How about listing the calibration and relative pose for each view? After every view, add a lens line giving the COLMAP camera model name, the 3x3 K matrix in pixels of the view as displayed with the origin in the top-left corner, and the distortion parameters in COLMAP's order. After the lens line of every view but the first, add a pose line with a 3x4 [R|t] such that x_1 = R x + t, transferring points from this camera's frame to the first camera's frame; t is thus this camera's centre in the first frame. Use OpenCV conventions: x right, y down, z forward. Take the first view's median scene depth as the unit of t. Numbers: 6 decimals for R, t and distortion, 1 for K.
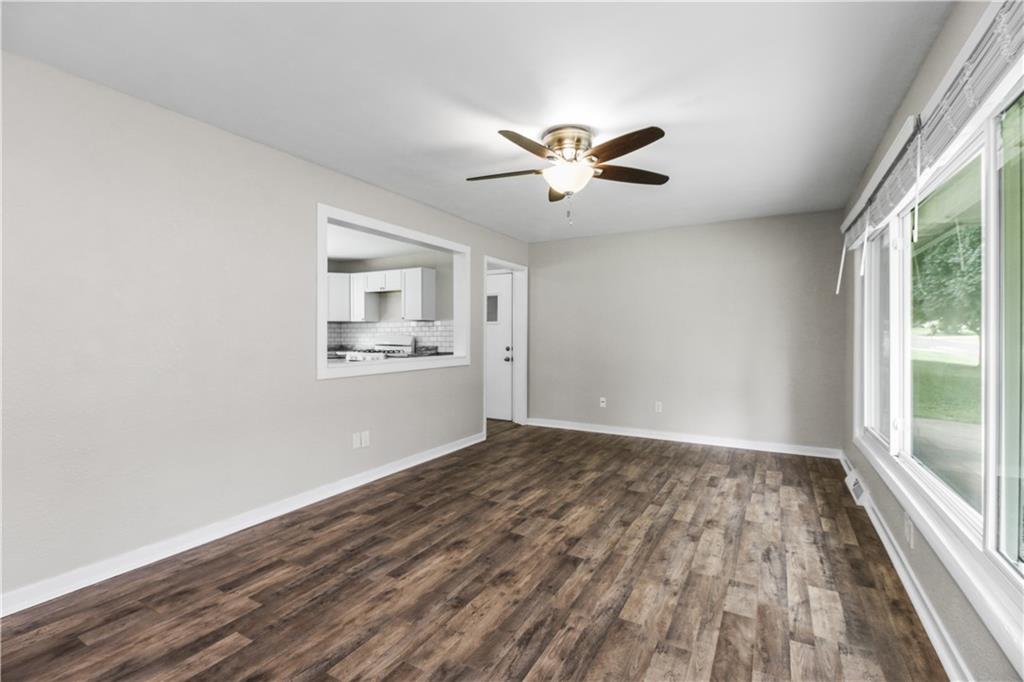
lens RADIAL K [[462.0, 0, 512.0], [0, 462.0, 341.0], [0, 0, 1]] dist [0.018407, -0.013568]
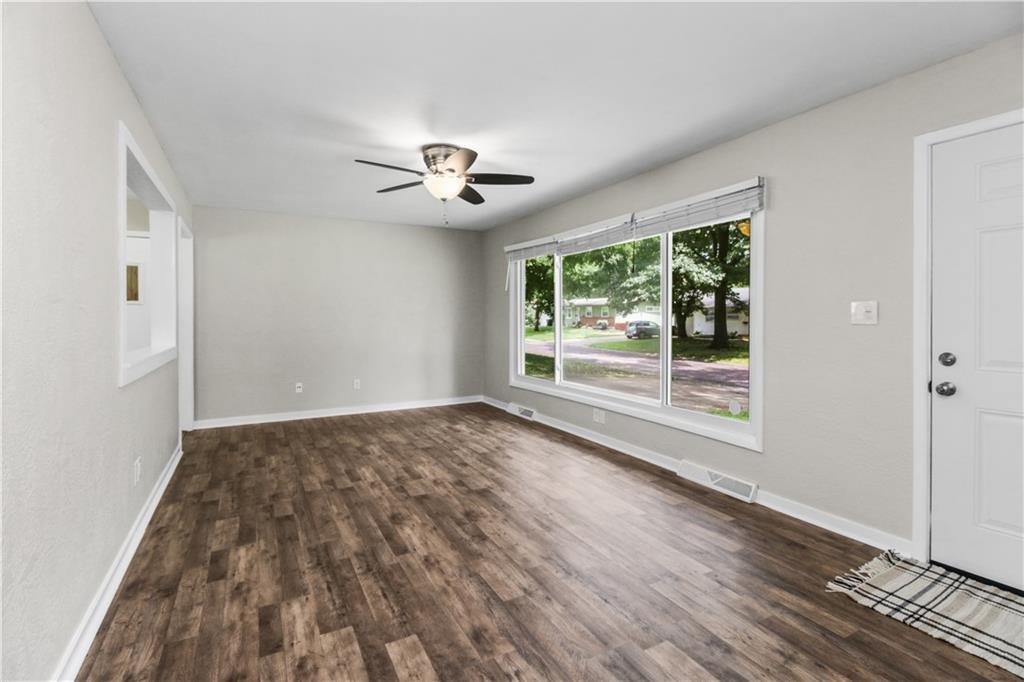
lens RADIAL K [[472.1, 0, 512.2], [0, 472.1, 319.7], [0, 0, 1]] dist [0.018458, -0.015231]
pose [[0.535272, -0.005843, 0.844660, -0.783040], [0.015146, 0.999882, -0.002681, -0.000252], [-0.844544, 0.014229, 0.535297, 0.181275]]
